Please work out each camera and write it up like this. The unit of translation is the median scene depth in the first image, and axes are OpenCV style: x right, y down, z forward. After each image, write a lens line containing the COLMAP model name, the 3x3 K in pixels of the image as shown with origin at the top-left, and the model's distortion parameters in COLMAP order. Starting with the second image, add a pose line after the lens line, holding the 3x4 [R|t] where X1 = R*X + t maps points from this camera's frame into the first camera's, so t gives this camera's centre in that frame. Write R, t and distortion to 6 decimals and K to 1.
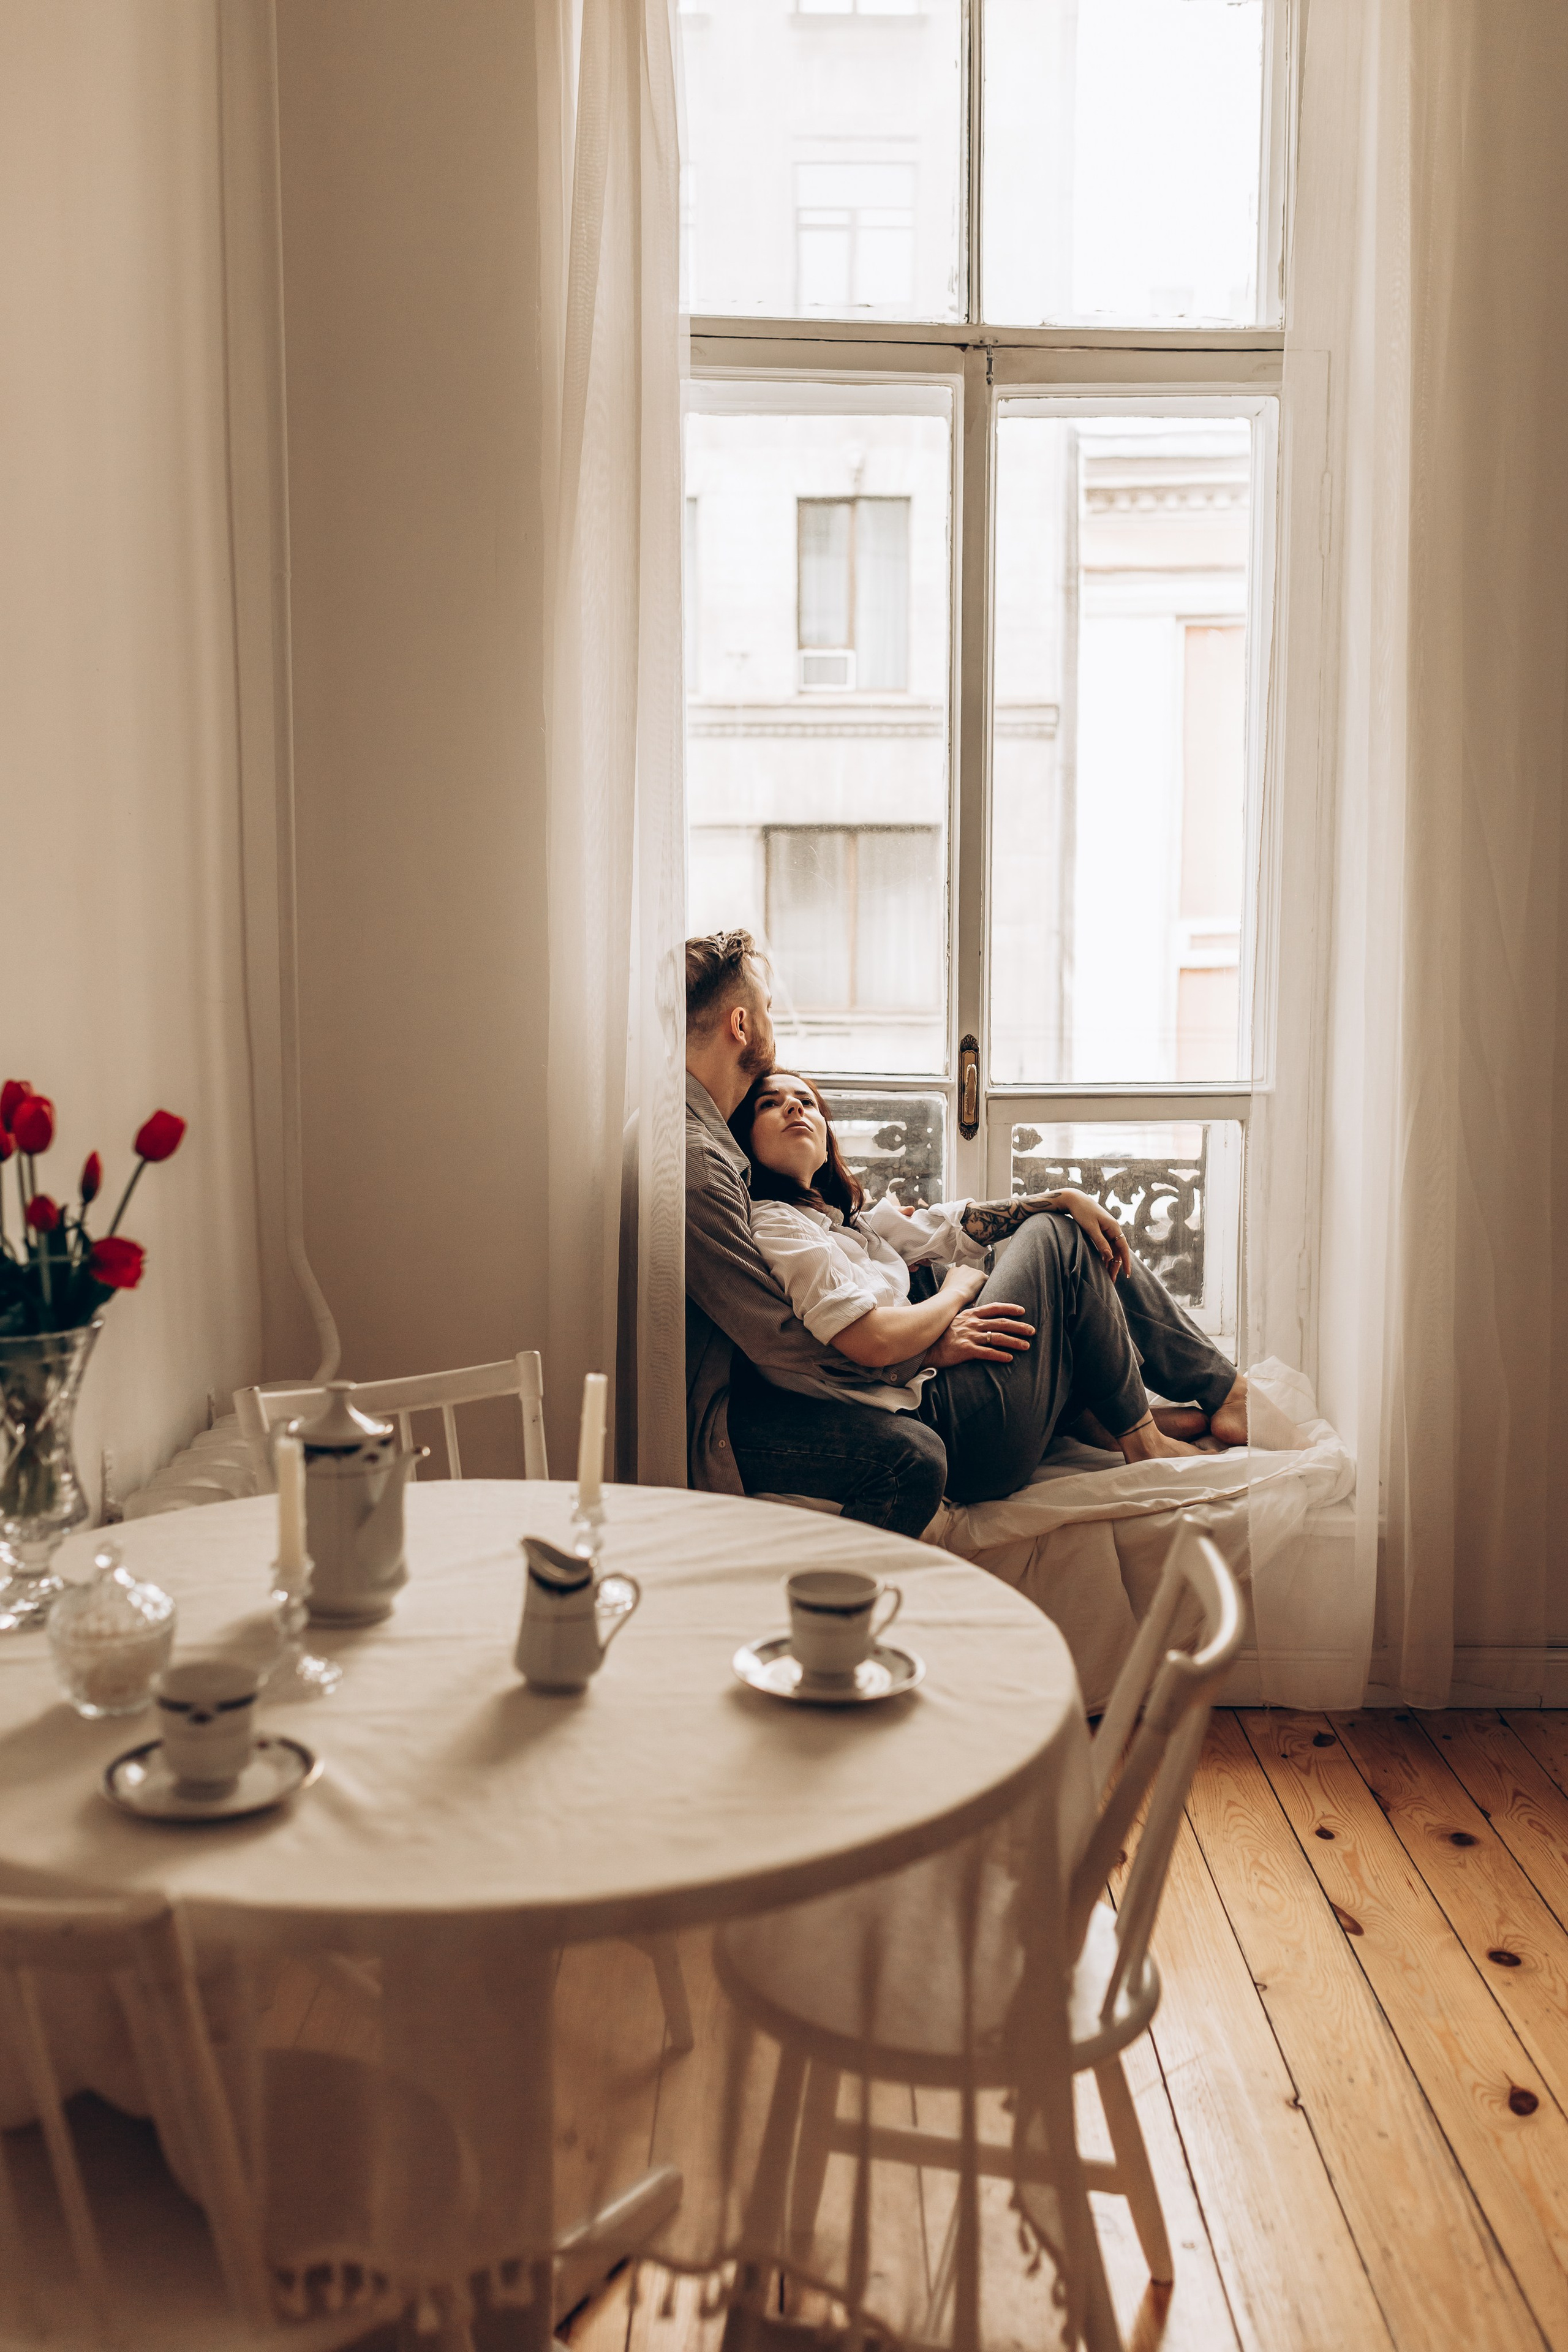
lens RADIAL K [[2172.4, 0, 784.9], [0, 2172.4, 1132.3], [0, 0, 1]] dist [0.010563, 0.012937]
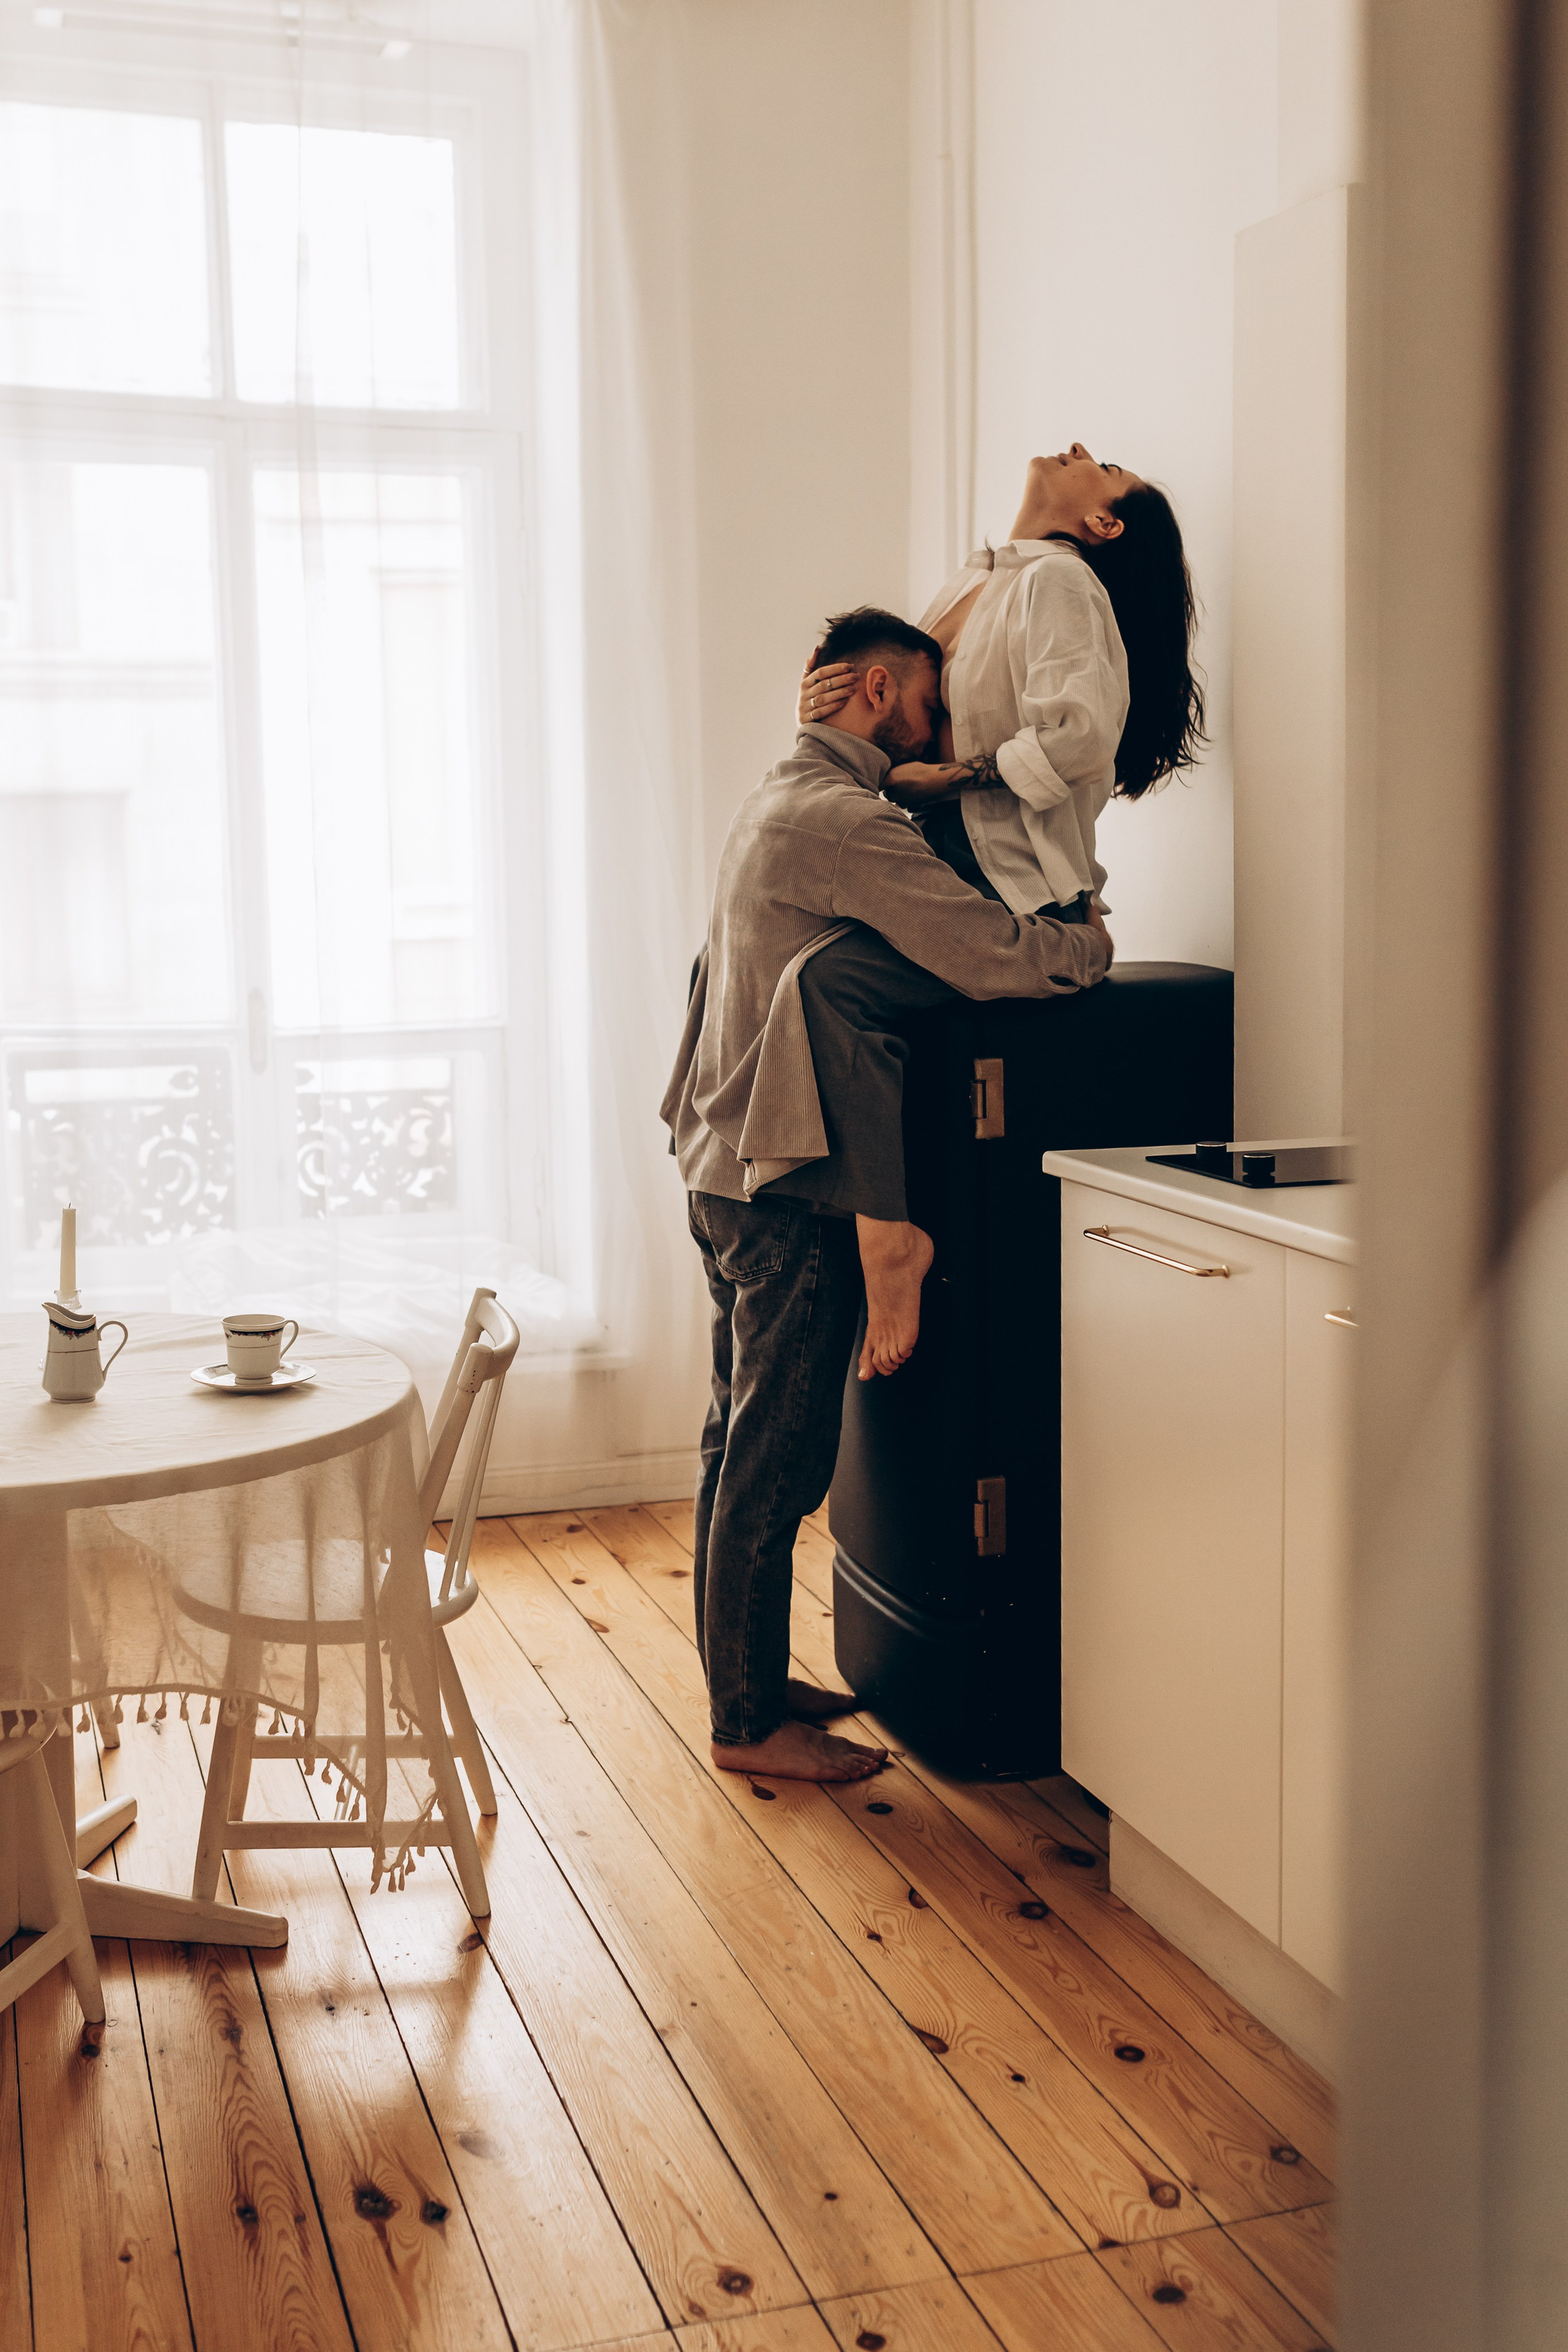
lens RADIAL K [[2328.8, 0, 823.1], [0, 2328.8, 1057.4], [0, 0, 1]] dist [0.010344, -0.008636]
pose [[0.933576, -0.045980, 0.355417, -0.105217], [0.055678, 0.998302, -0.017100, 0.043218], [-0.354027, 0.035753, 0.934551, -0.399913]]
